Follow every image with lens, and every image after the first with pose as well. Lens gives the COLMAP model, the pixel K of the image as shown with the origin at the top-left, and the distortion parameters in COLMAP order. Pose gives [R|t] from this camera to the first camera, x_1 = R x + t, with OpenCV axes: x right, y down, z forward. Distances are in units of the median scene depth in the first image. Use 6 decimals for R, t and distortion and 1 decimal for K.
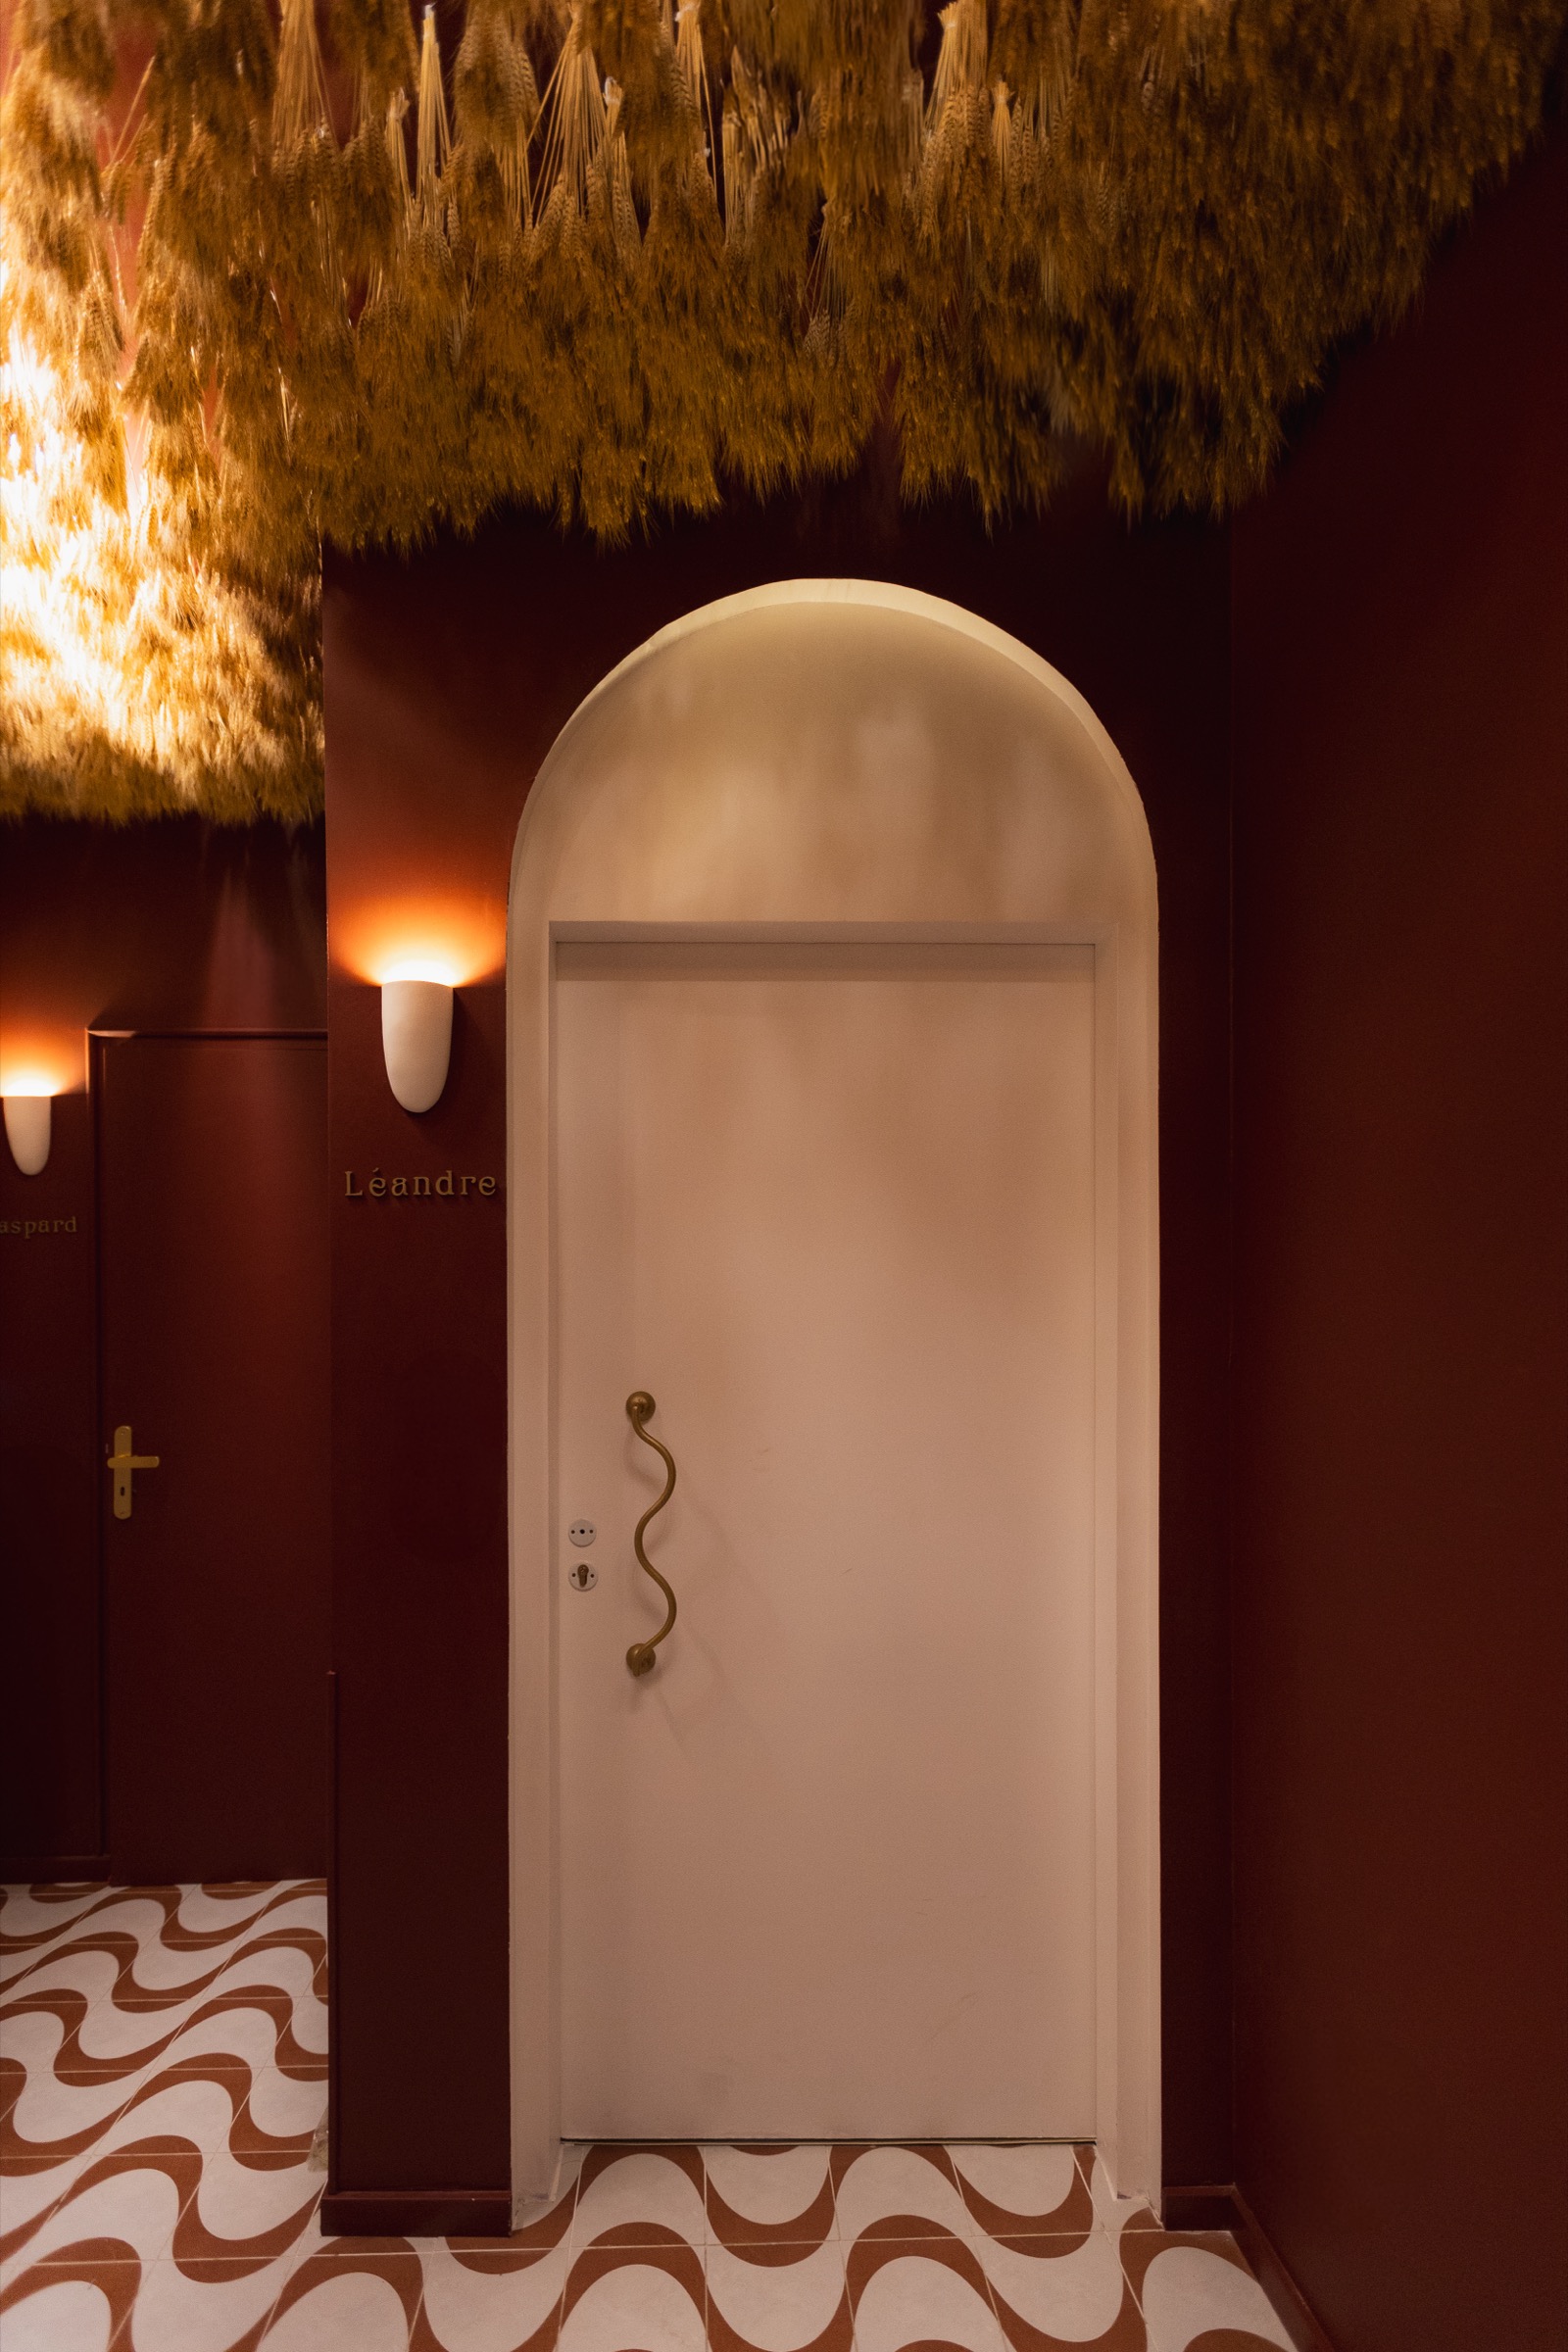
lens RADIAL K [[1110.6, 0, 784.1], [0, 1110.6, 1281.2], [0, 0, 1]] dist [0.001584, 0.000375]
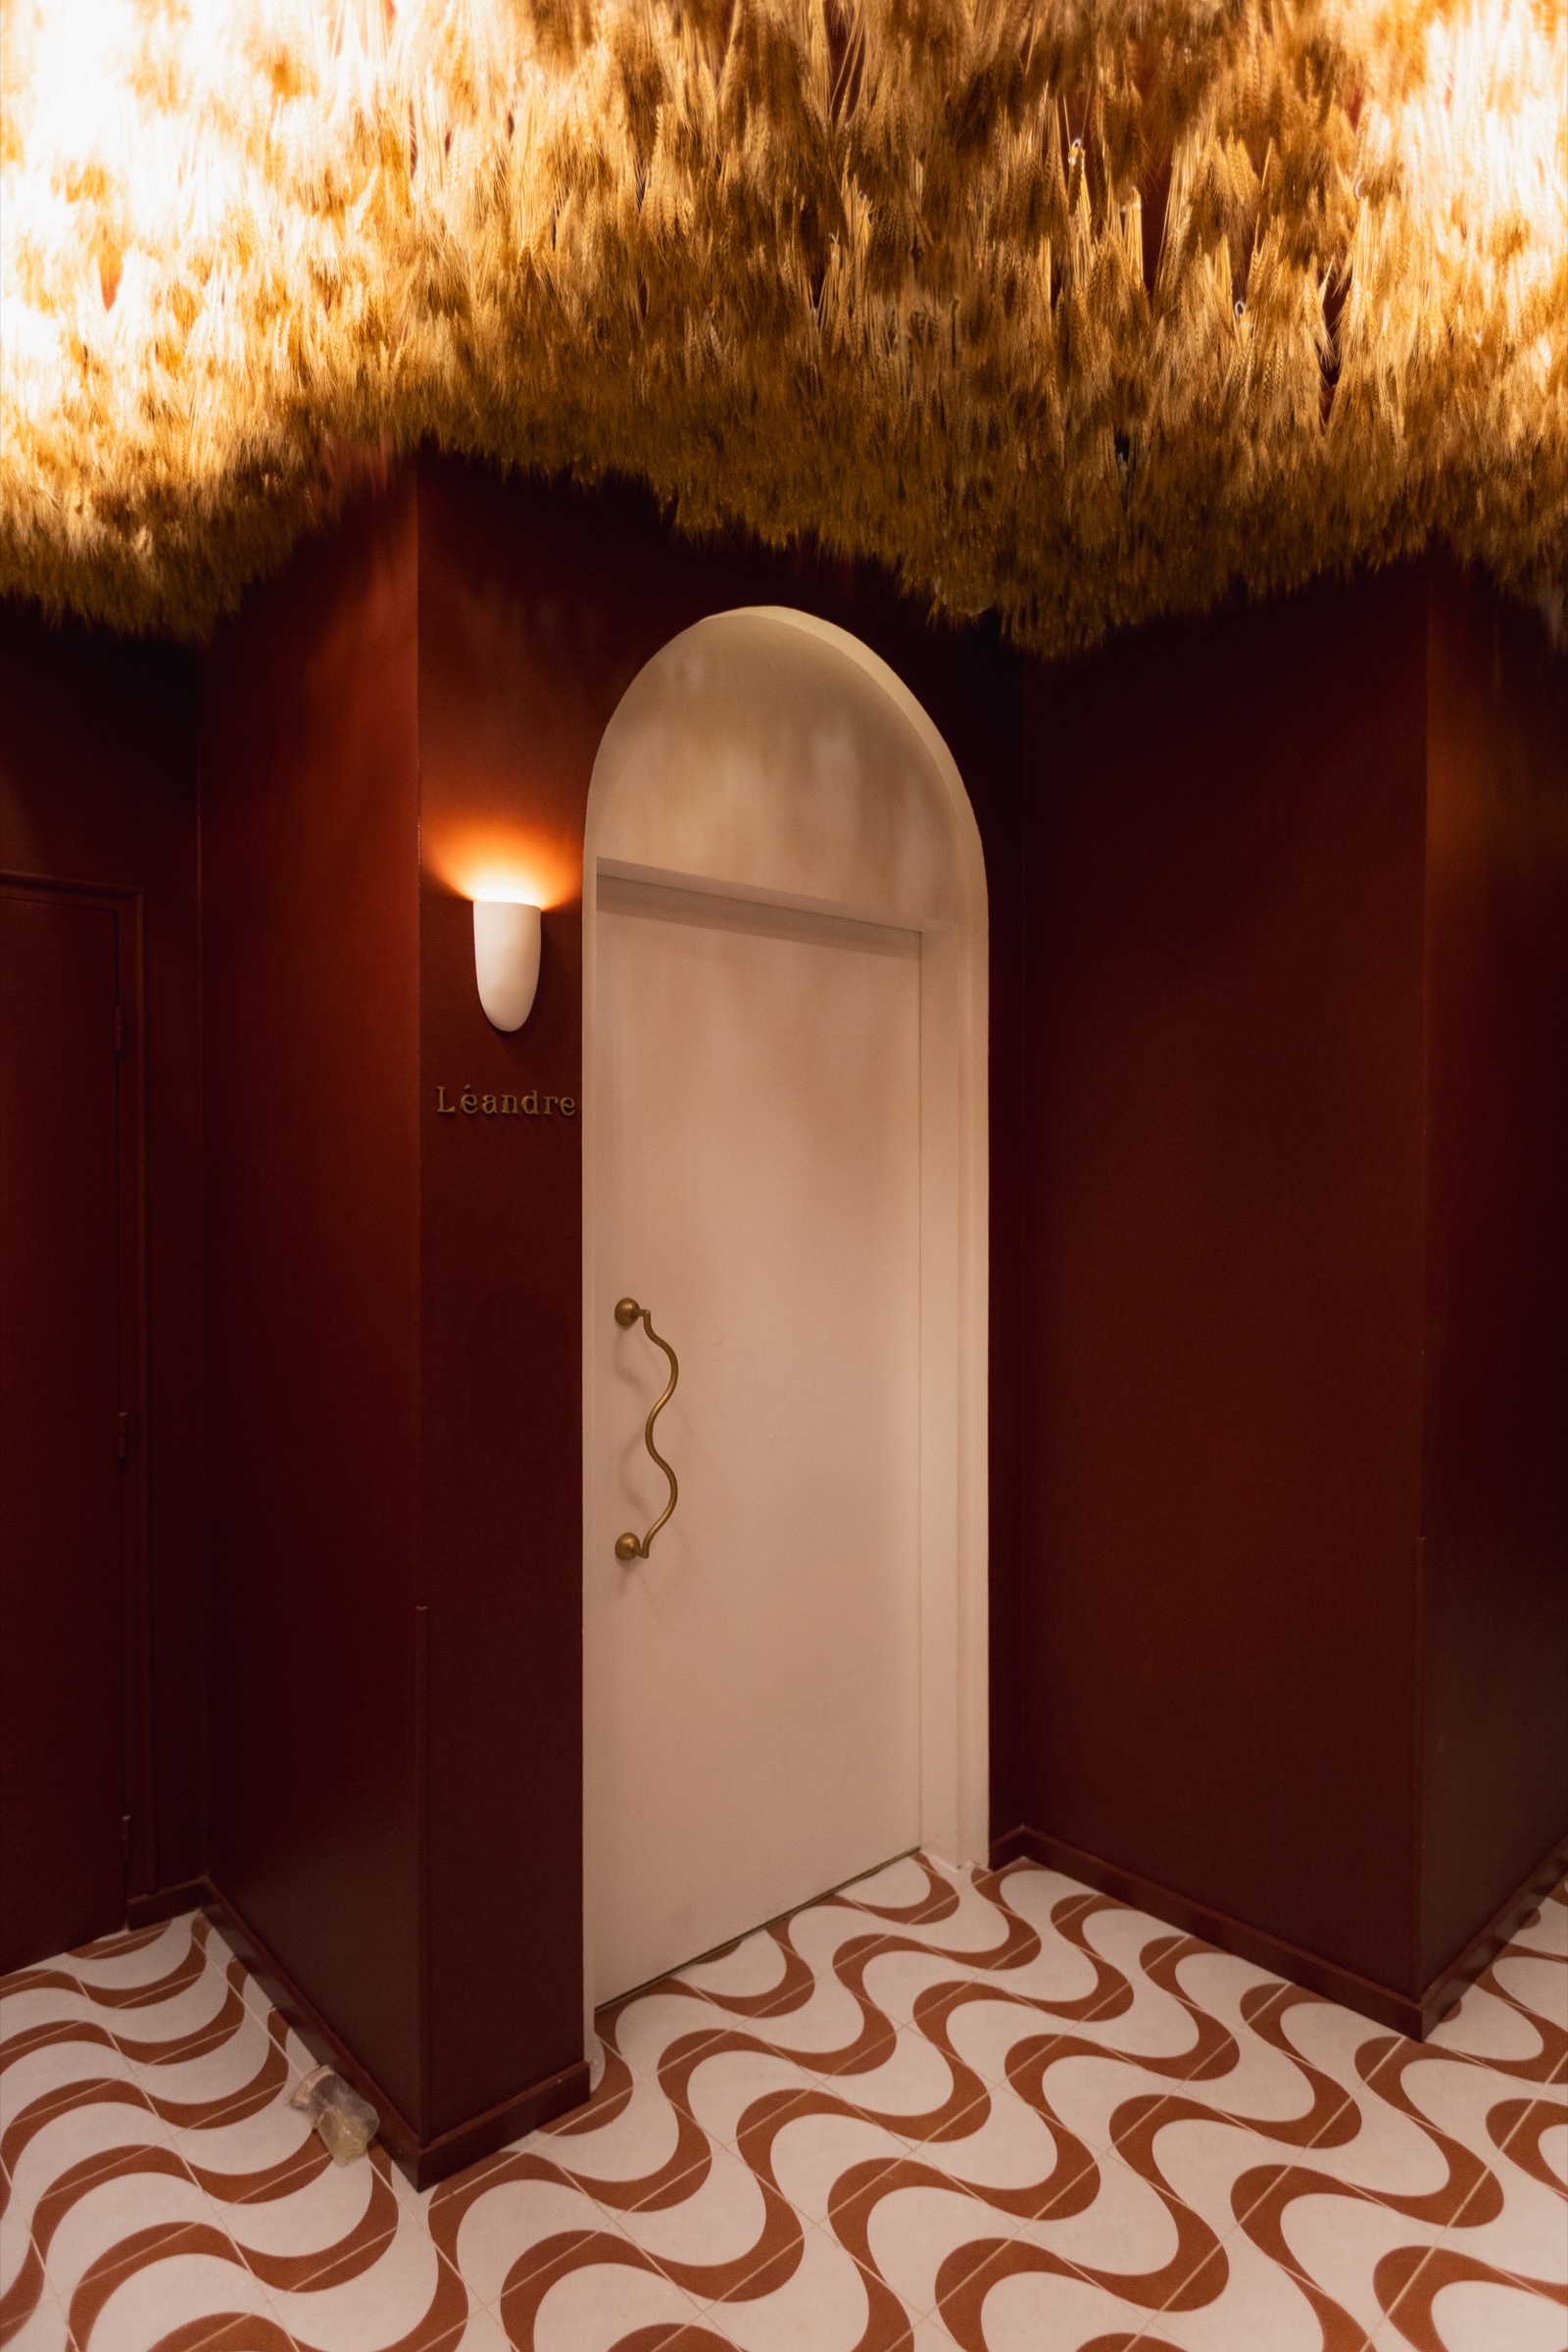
lens RADIAL K [[1319.9, 0, 784.0], [0, 1319.9, 1176.0], [0, 0, 1]] dist [0.000732, 0.000366]
pose [[0.748546, -0.002385, 0.663078, -0.918507], [0.000083, 0.999994, 0.003503, -0.024259], [-0.663083, -0.002568, 0.748542, -0.059780]]
